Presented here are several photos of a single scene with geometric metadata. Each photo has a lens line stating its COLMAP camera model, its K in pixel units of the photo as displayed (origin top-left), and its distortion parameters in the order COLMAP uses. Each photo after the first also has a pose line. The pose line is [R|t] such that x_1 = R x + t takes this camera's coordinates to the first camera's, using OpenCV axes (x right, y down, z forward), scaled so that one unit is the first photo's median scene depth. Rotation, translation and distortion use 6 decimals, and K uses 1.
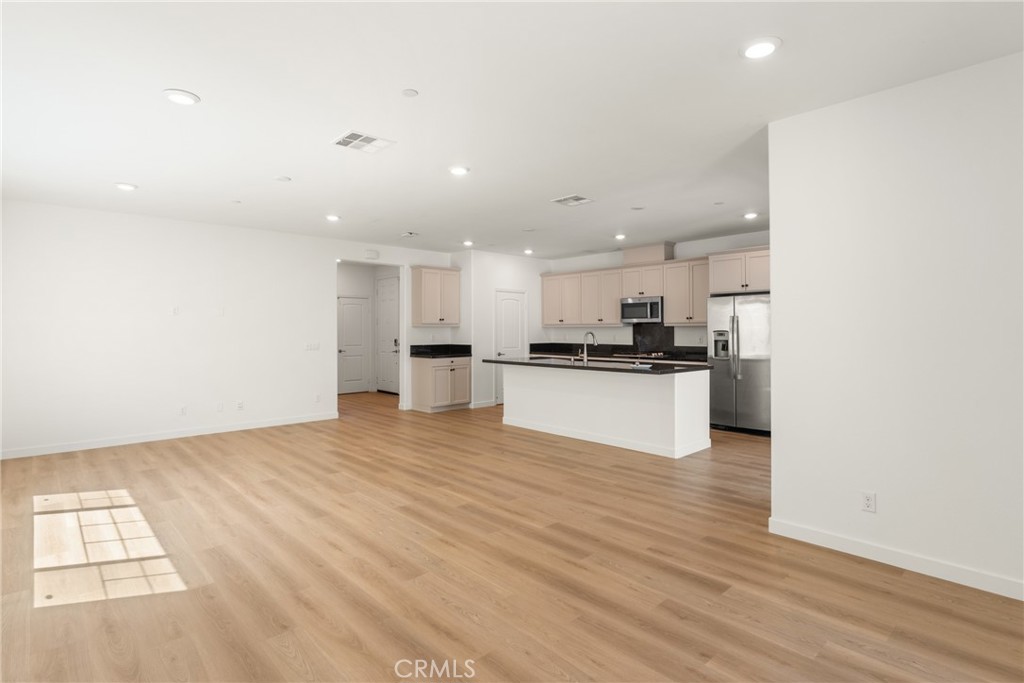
lens RADIAL K [[509.6, 0, 512.8], [0, 509.6, 335.3], [0, 0, 1]] dist [0.004663, 0.000136]
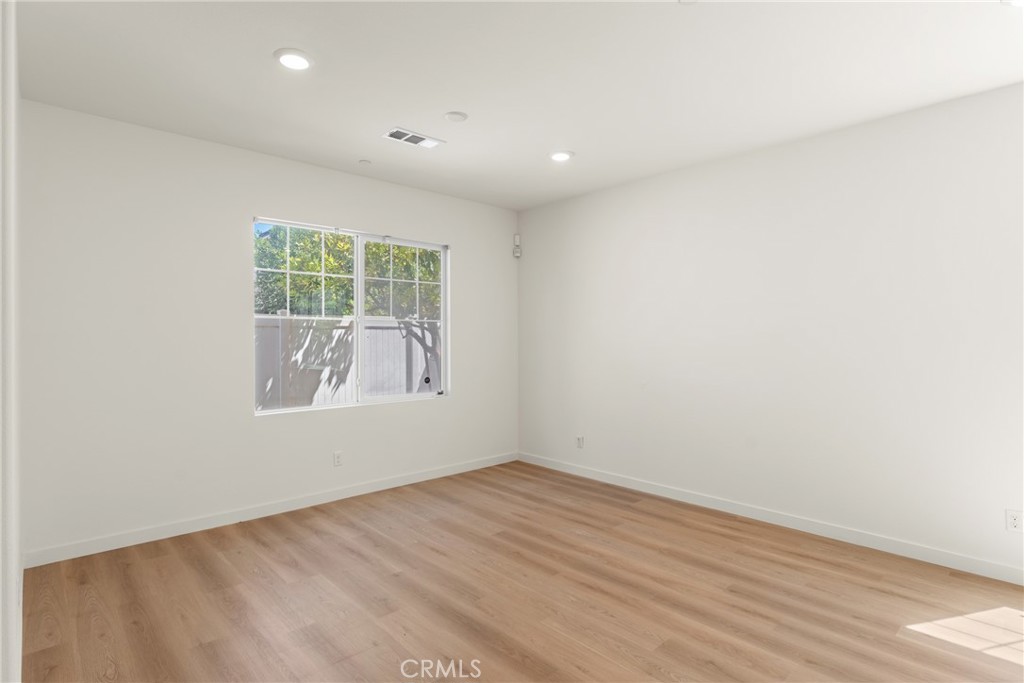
lens RADIAL K [[532.1, 0, 512.3], [0, 532.1, 340.3], [0, 0, 1]] dist [0.000206, 0.000086]
pose [[-0.999992, 0.001446, 0.003852, 0.048707], [0.001482, 0.999956, 0.009245, -0.014390], [-0.003838, 0.009251, -0.999950, 2.019858]]
